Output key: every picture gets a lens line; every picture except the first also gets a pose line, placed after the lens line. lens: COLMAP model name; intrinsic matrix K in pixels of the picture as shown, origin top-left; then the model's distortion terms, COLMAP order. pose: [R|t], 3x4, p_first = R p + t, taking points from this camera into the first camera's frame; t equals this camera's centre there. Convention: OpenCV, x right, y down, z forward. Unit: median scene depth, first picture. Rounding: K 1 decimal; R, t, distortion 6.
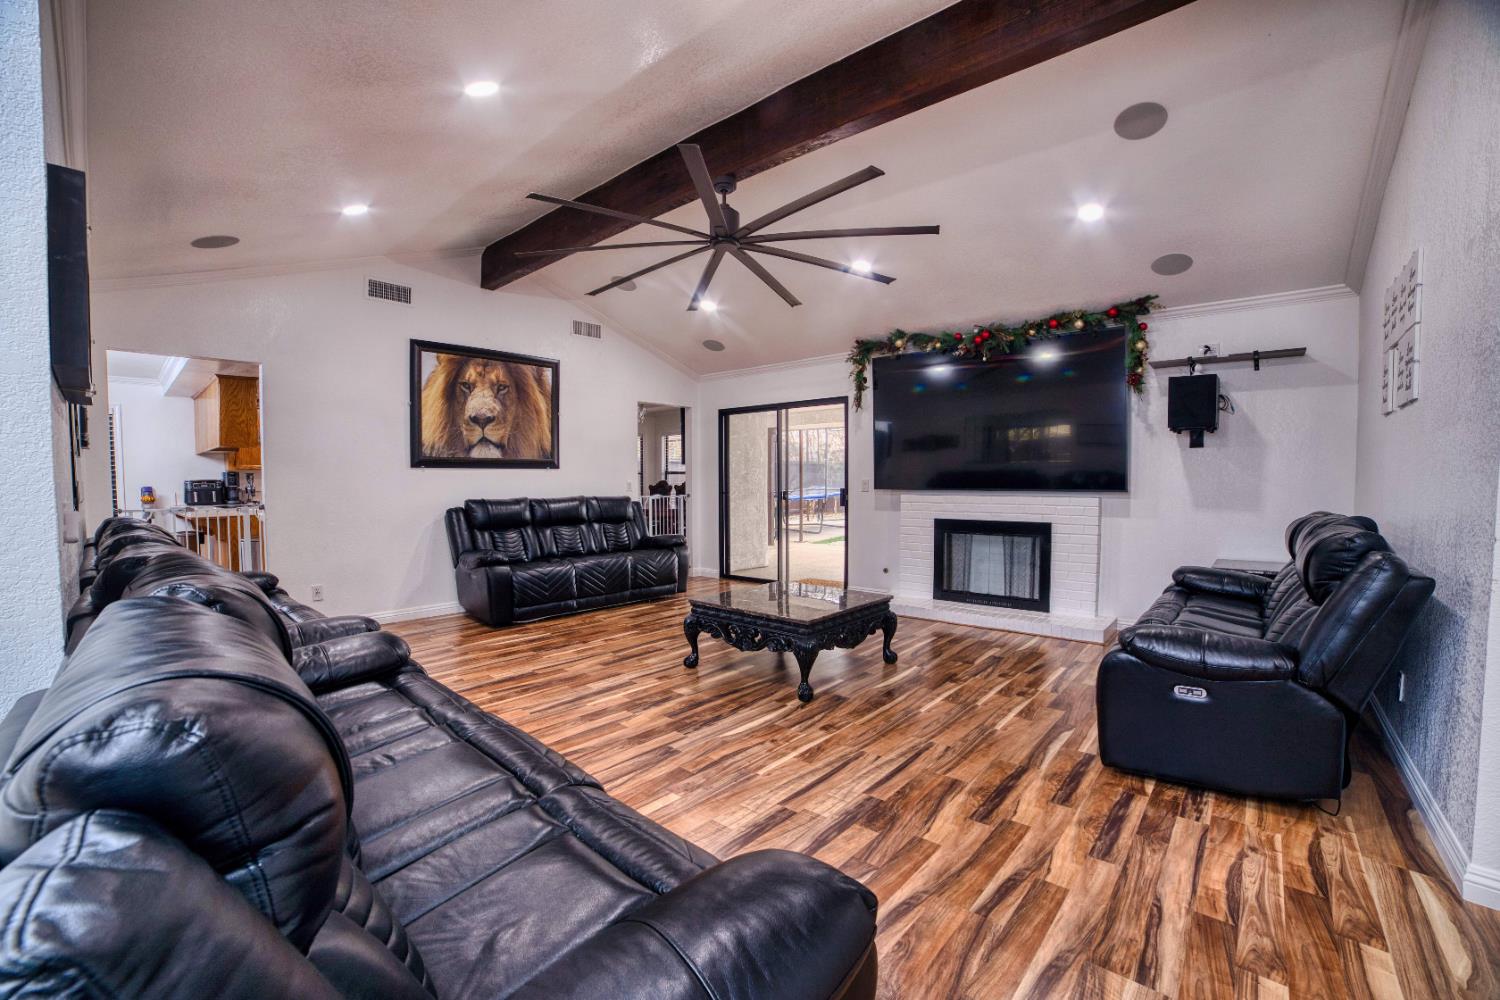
lens RADIAL K [[624.8, 0, 746.3], [0, 624.8, 505.3], [0, 0, 1]] dist [-0.133191, 0.051826]
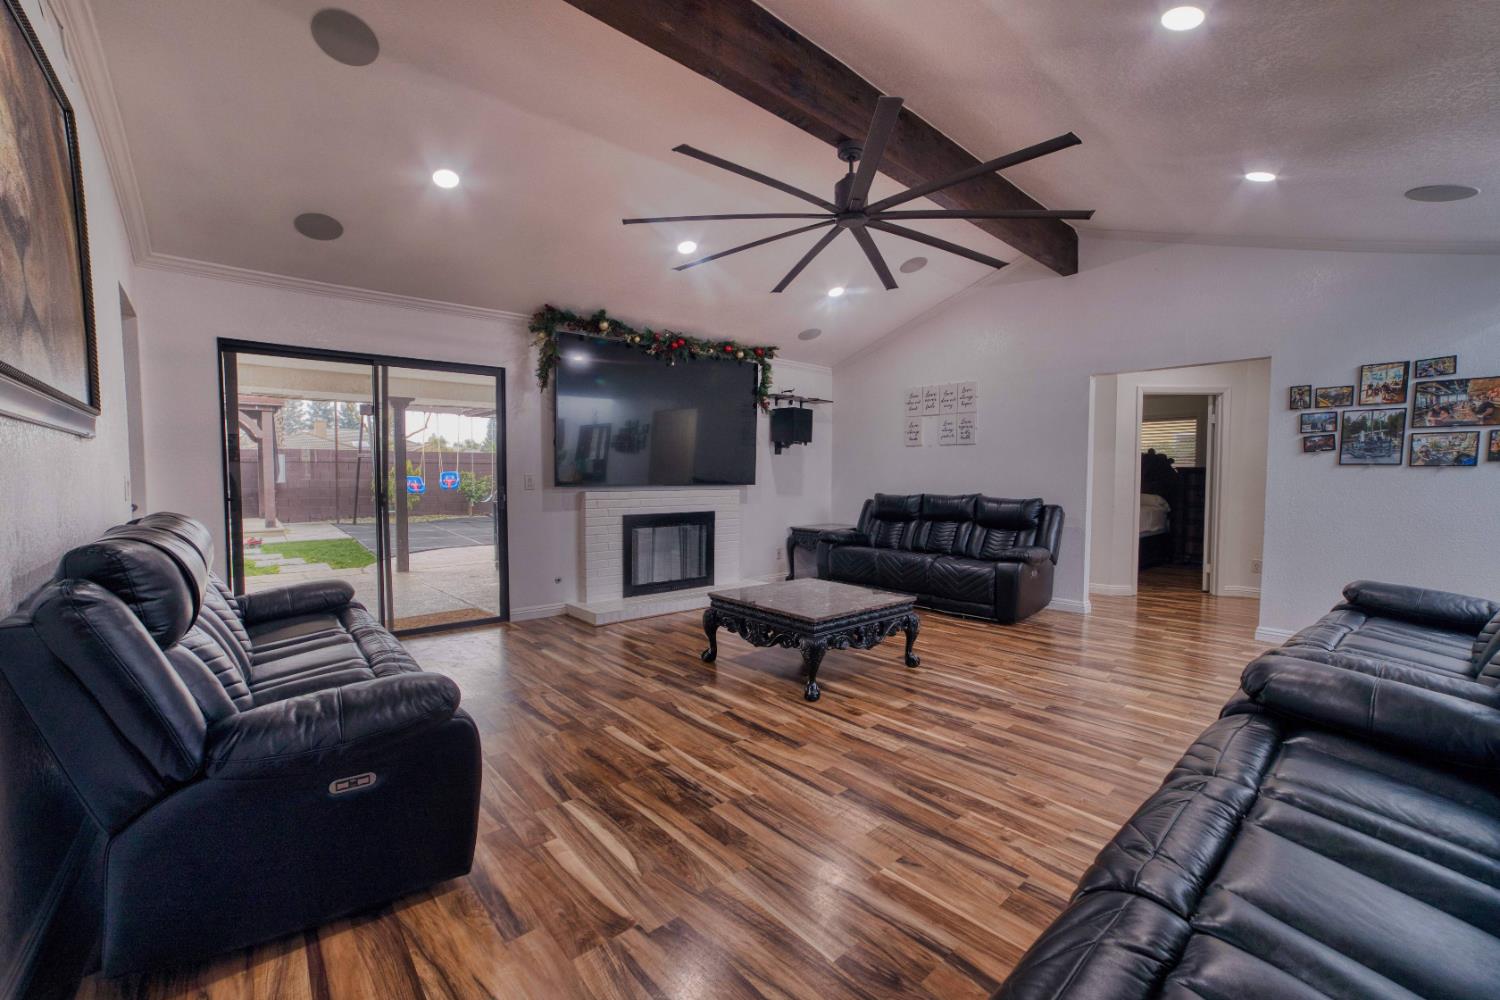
lens RADIAL K [[620.7, 0, 744.4], [0, 620.7, 508.0], [0, 0, 1]] dist [-0.089918, 0.035965]
pose [[0.133646, -0.046594, 0.989933, -0.683930], [0.035761, 0.998470, 0.042167, -0.026341], [-0.990384, 0.029766, 0.135108, 0.730414]]
